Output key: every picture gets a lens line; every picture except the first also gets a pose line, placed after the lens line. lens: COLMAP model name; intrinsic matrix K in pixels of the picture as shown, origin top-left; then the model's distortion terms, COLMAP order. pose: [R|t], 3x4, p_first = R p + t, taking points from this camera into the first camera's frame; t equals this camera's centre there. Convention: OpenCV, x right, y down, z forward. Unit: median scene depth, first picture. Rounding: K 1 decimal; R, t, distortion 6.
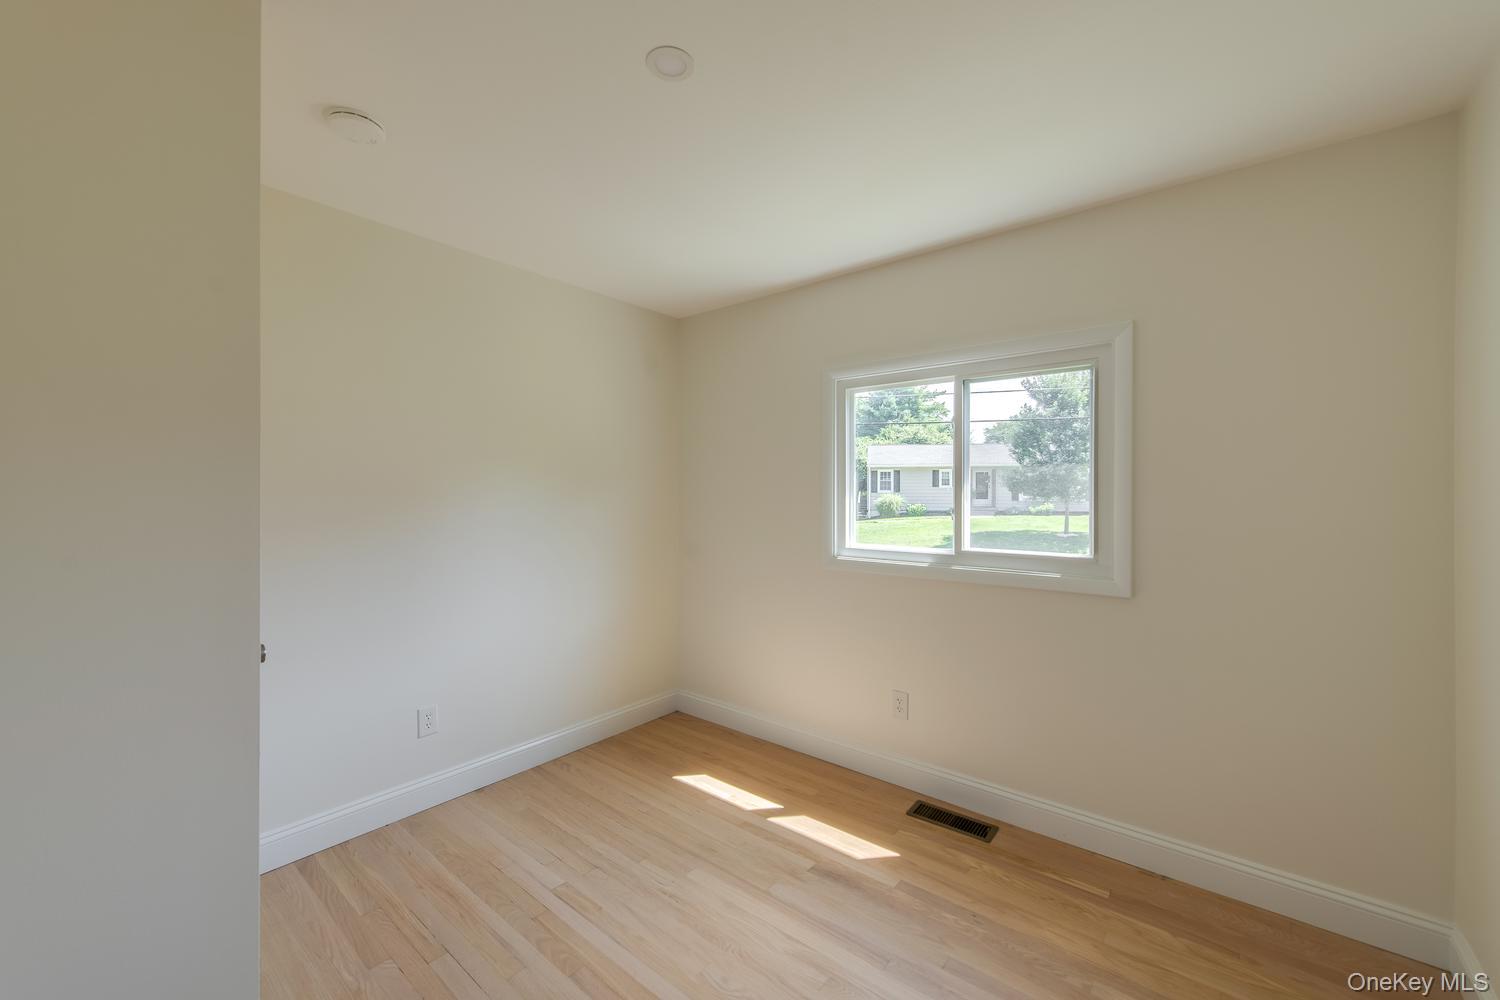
lens RADIAL K [[585.8, 0, 753.4], [0, 585.8, 494.6], [0, 0, 1]] dist [0.017146, -0.005934]
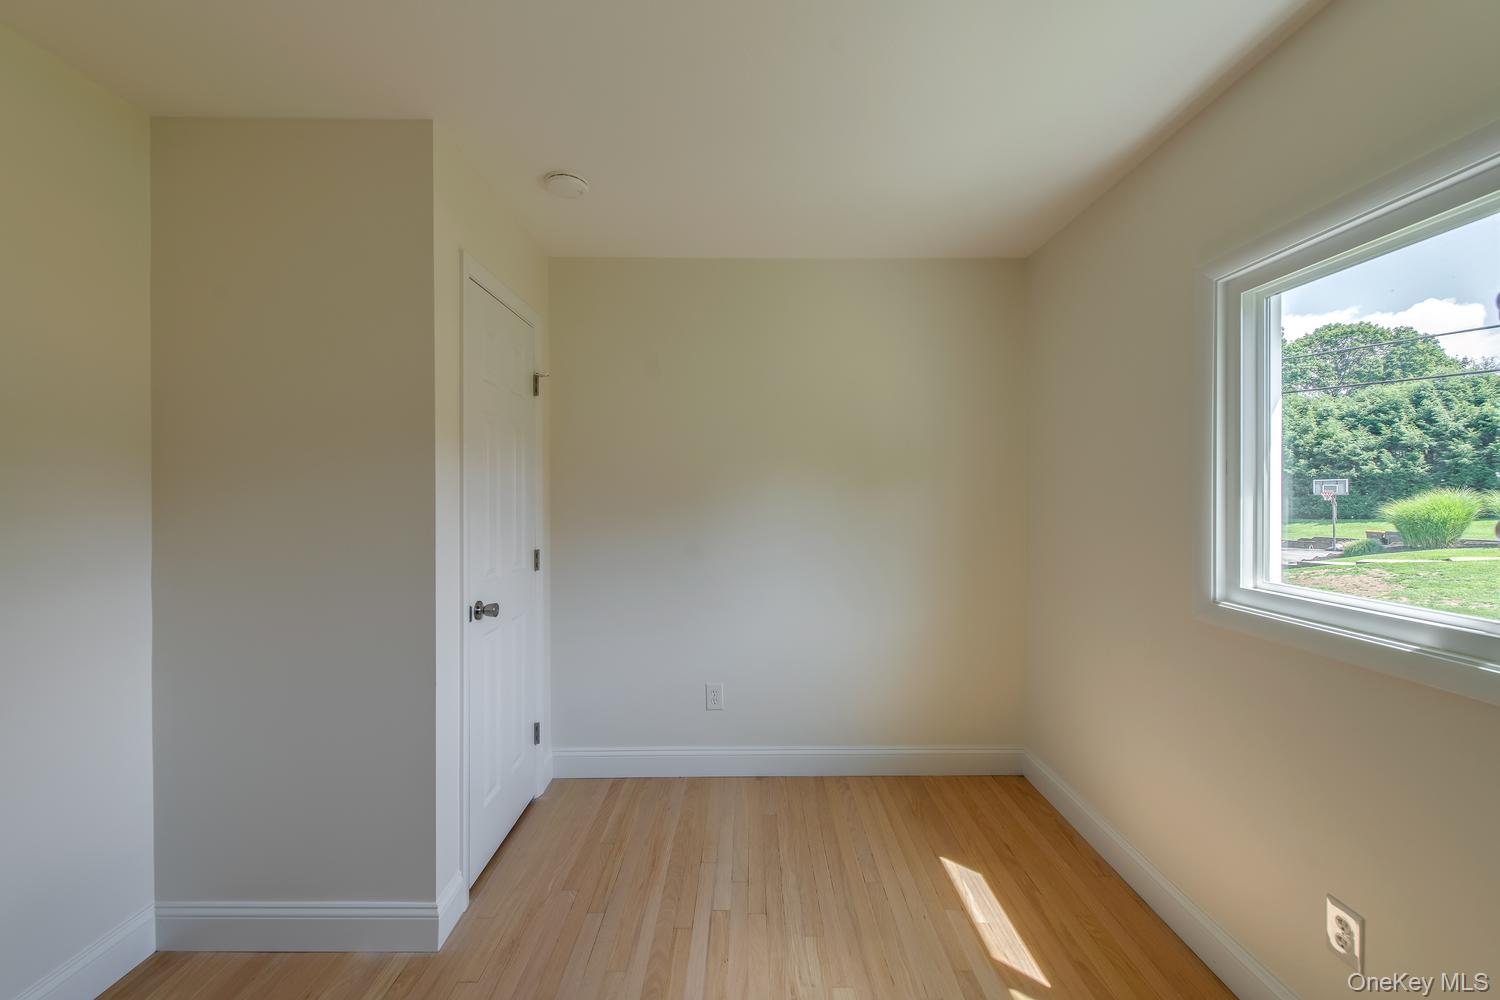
lens RADIAL K [[585.8, 0, 753.4], [0, 585.8, 494.6], [0, 0, 1]] dist [0.017146, -0.005934]
pose [[0.641475, 0.002632, -0.767140, 0.334350], [0.000930, 0.999991, 0.004208, 0.002462], [0.767144, -0.003413, 0.641466, 0.357048]]
